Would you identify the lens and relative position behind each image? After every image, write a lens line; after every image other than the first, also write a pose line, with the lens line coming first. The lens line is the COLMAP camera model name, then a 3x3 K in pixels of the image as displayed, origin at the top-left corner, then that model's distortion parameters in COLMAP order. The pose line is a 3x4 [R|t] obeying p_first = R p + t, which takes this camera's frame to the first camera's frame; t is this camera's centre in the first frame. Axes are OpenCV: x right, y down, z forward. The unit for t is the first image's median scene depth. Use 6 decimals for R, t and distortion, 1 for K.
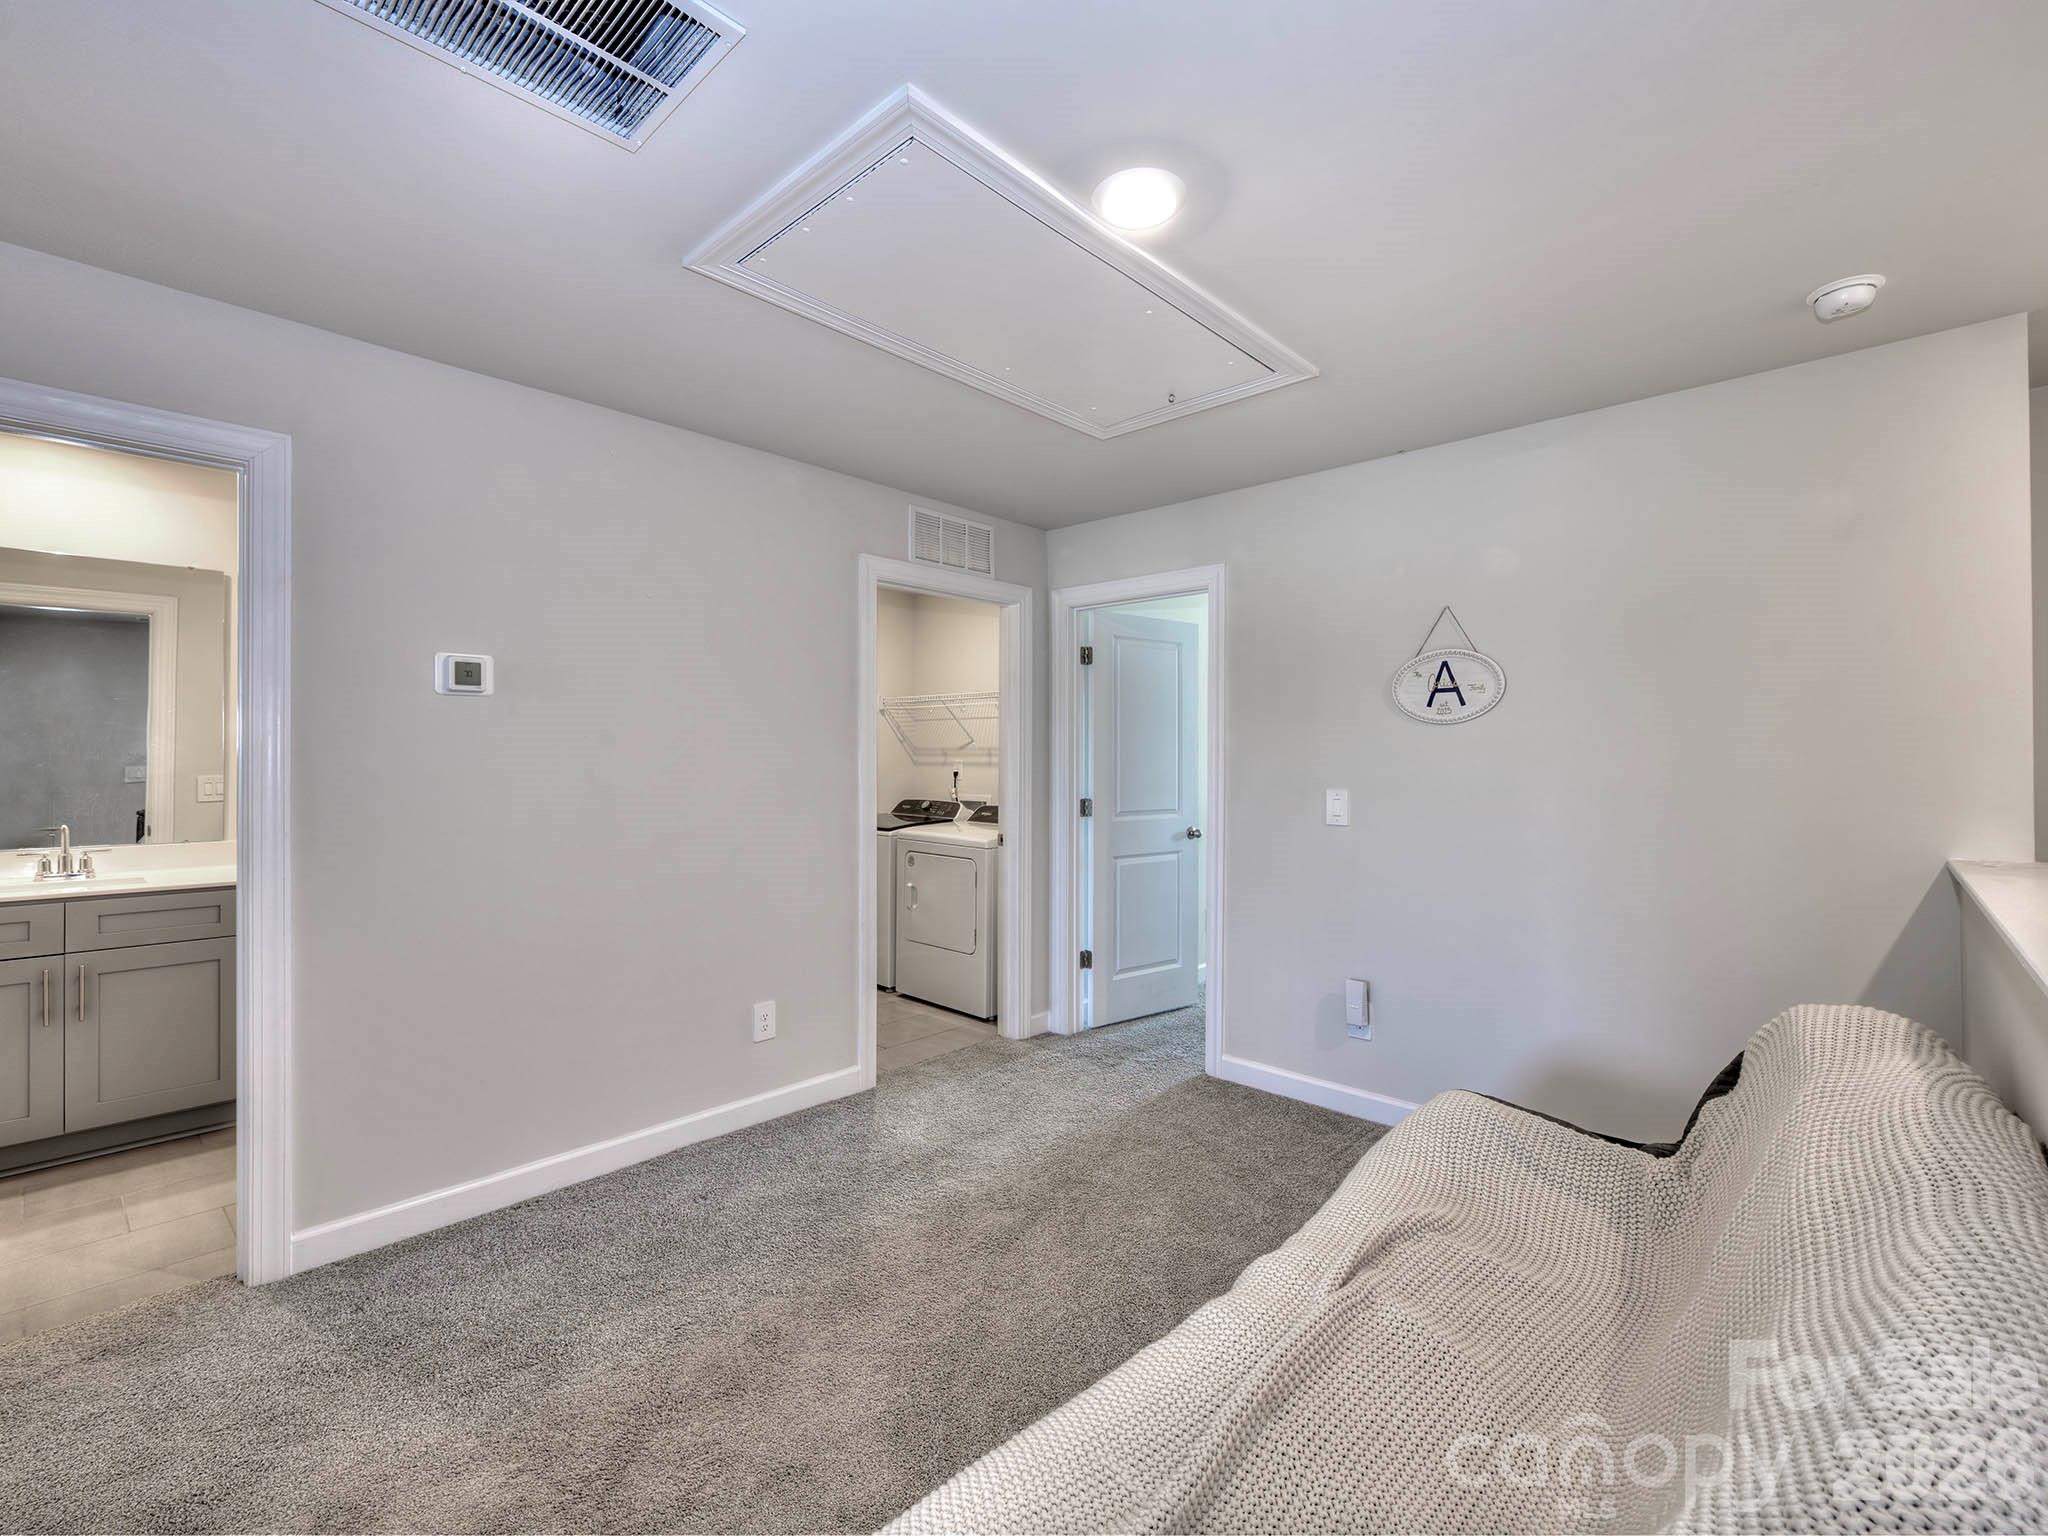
lens RADIAL K [[909.7, 0, 1023.6], [0, 909.7, 762.4], [0, 0, 1]] dist [0.005657, -0.004144]
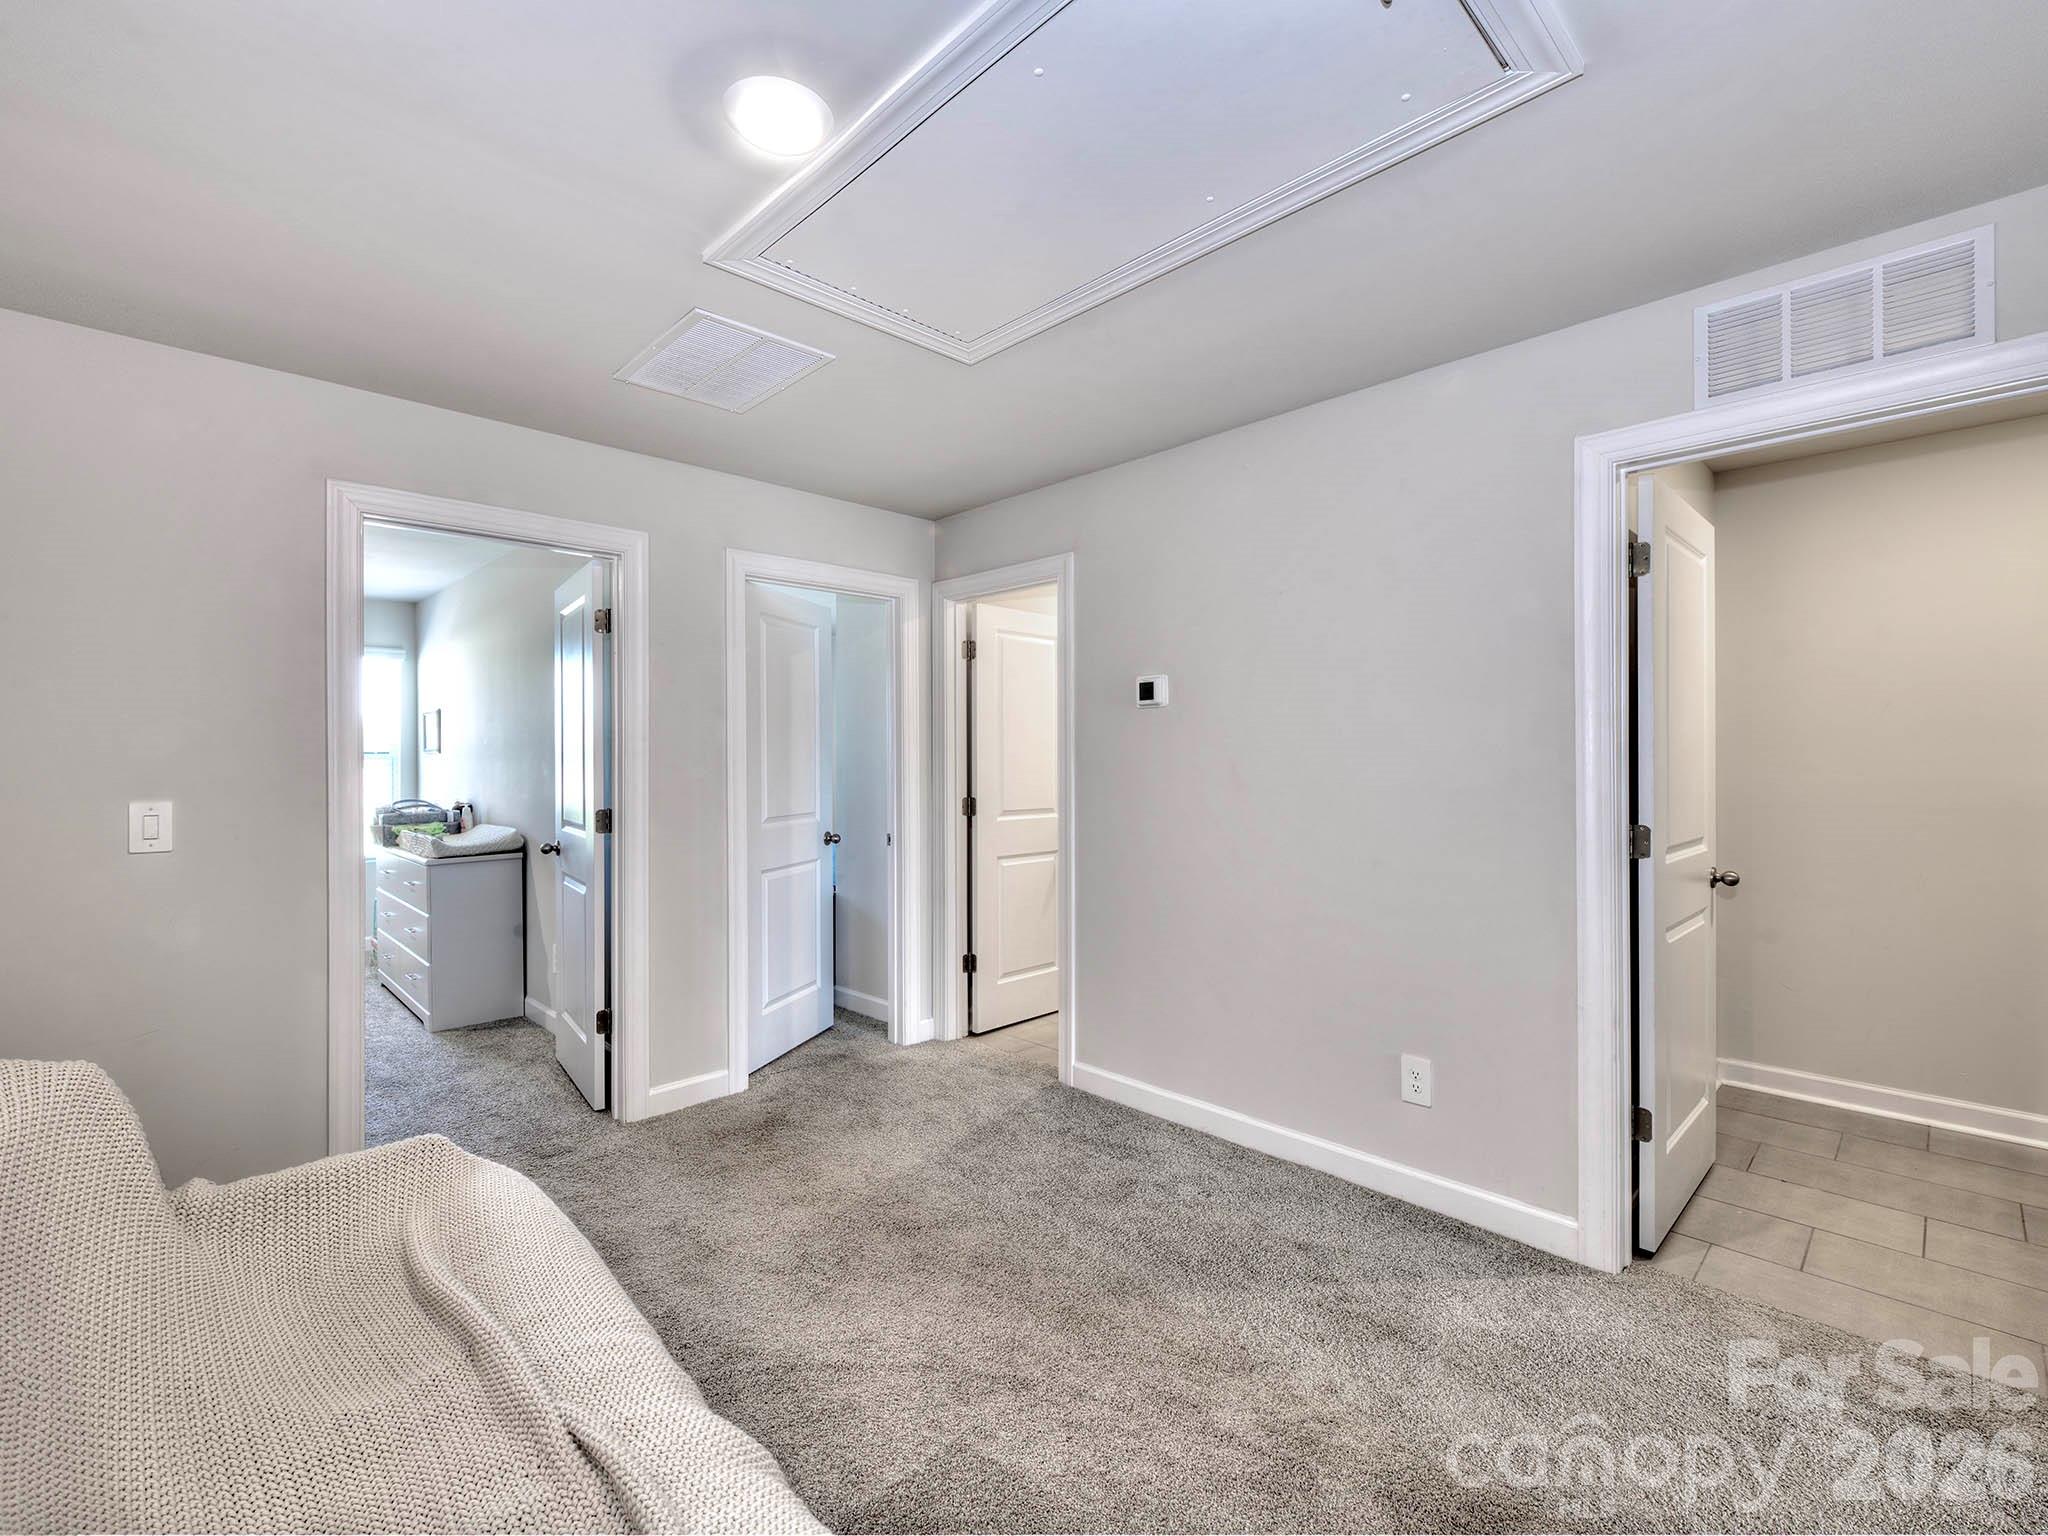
lens RADIAL K [[909.7, 0, 1023.5], [0, 909.7, 760.7], [0, 0, 1]] dist [0.005657, -0.004144]
pose [[-0.041181, -0.000226, -0.999152, 0.541034], [0.001741, 0.999998, -0.000298, 0.000939], [0.999150, -0.001752, -0.041180, 0.692247]]
